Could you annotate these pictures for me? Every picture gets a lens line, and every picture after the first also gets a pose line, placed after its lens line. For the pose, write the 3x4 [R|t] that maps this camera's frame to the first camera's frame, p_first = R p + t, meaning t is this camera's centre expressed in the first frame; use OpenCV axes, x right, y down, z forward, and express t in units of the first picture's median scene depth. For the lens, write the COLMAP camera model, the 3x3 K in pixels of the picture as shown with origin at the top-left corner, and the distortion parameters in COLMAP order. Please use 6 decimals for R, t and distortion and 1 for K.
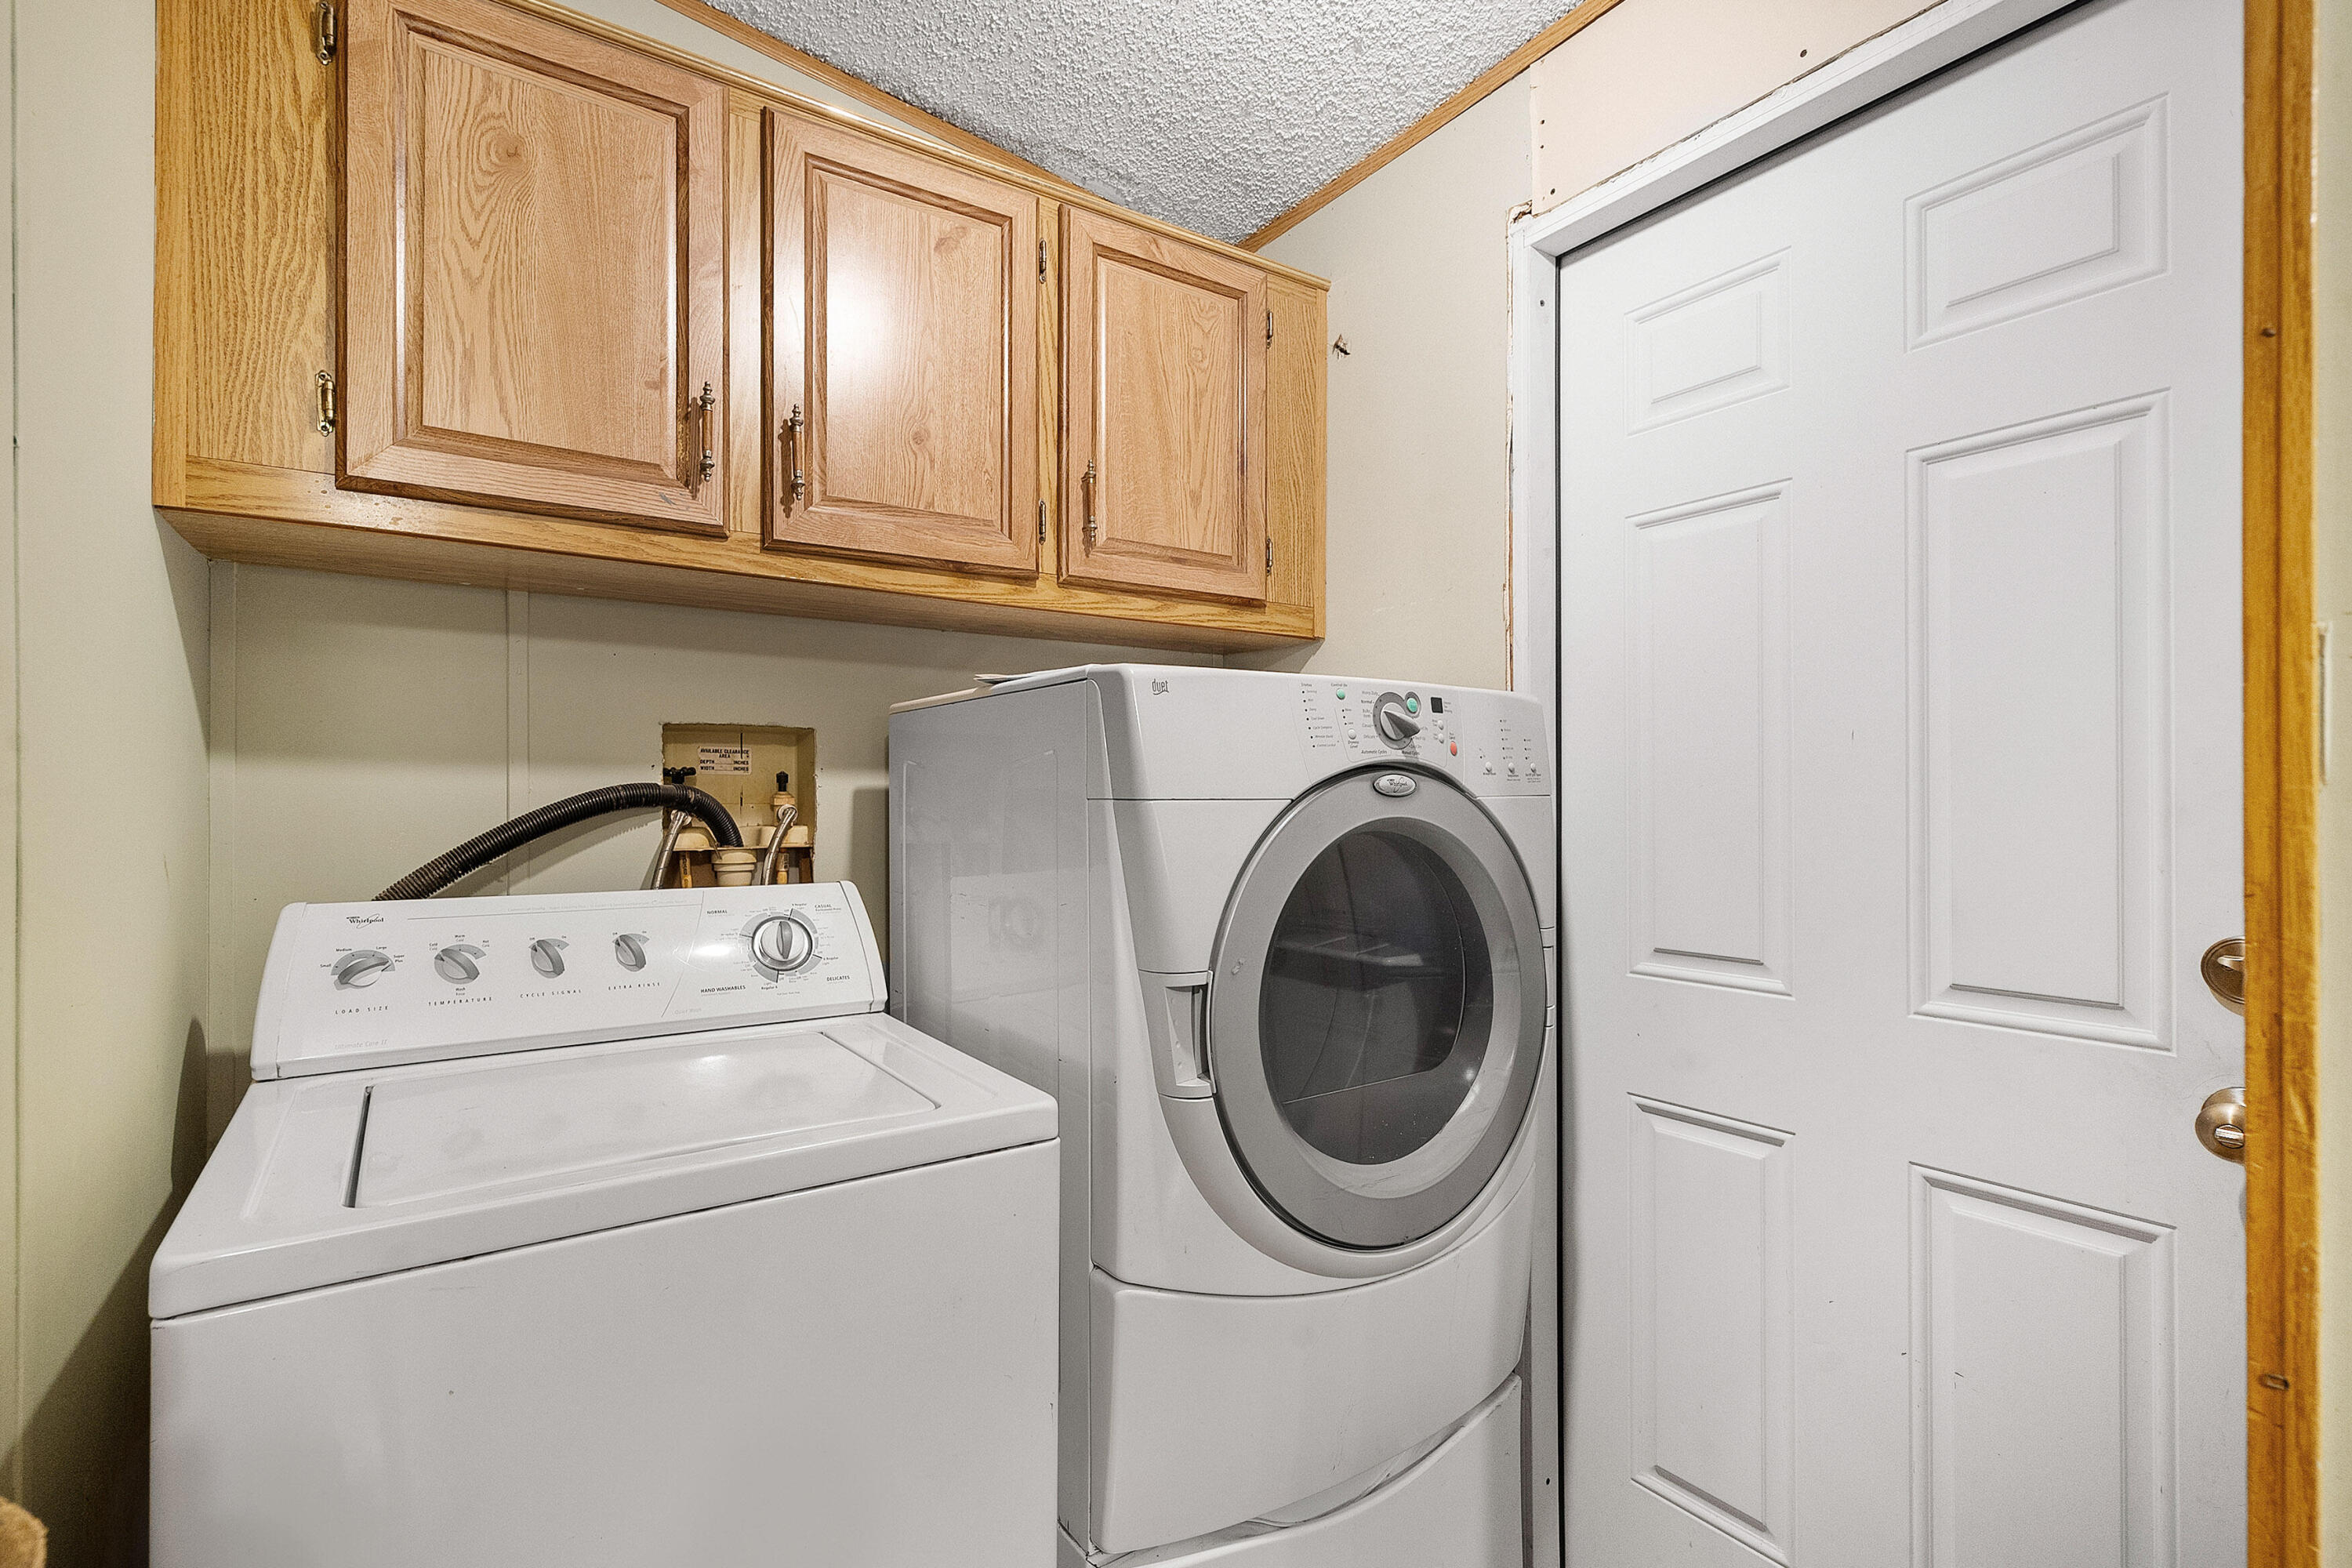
lens RADIAL K [[1073.0, 0, 1168.4], [0, 1073.0, 786.2], [0, 0, 1]] dist [0.003623, 0.001040]
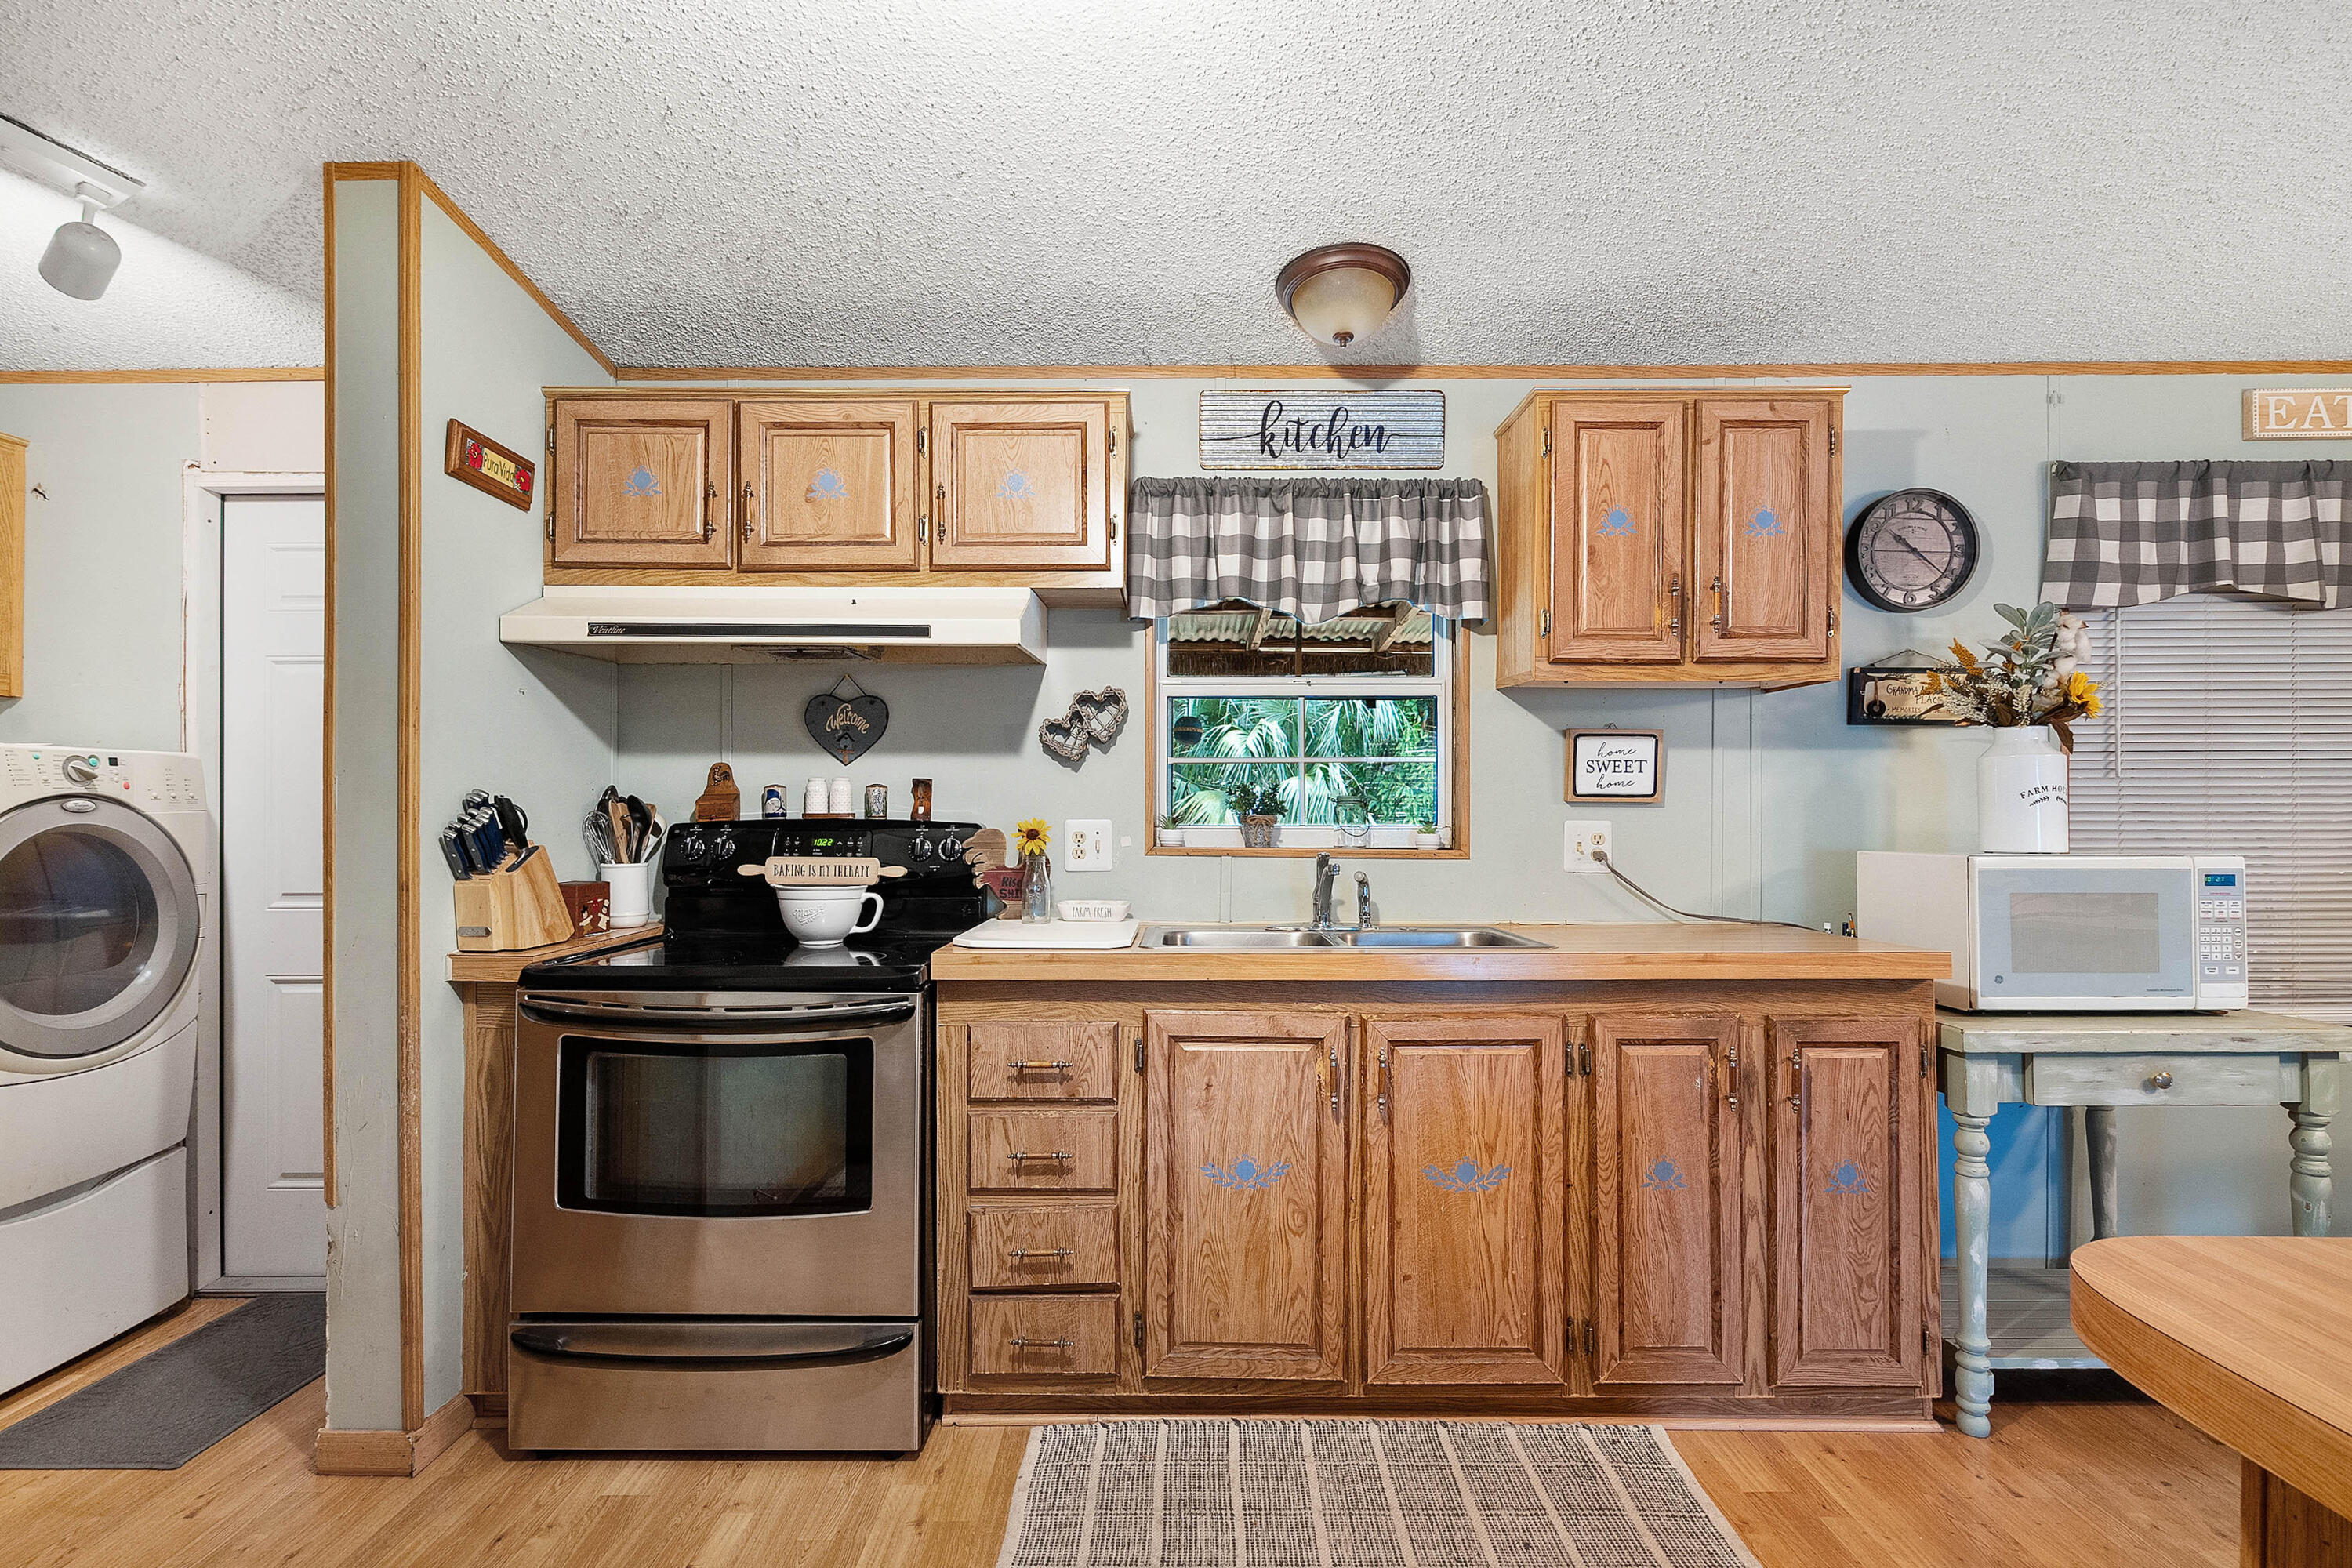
lens RADIAL K [[1073.0, 0, 1168.4], [0, 1073.0, 800.5], [0, 0, 1]] dist [0.003623, 0.001040]
pose [[0.571509, 0.001887, 0.820594, -0.200240], [-0.007973, 0.999963, 0.003253, -0.026815], [-0.820557, -0.008402, 0.571503, -1.337047]]
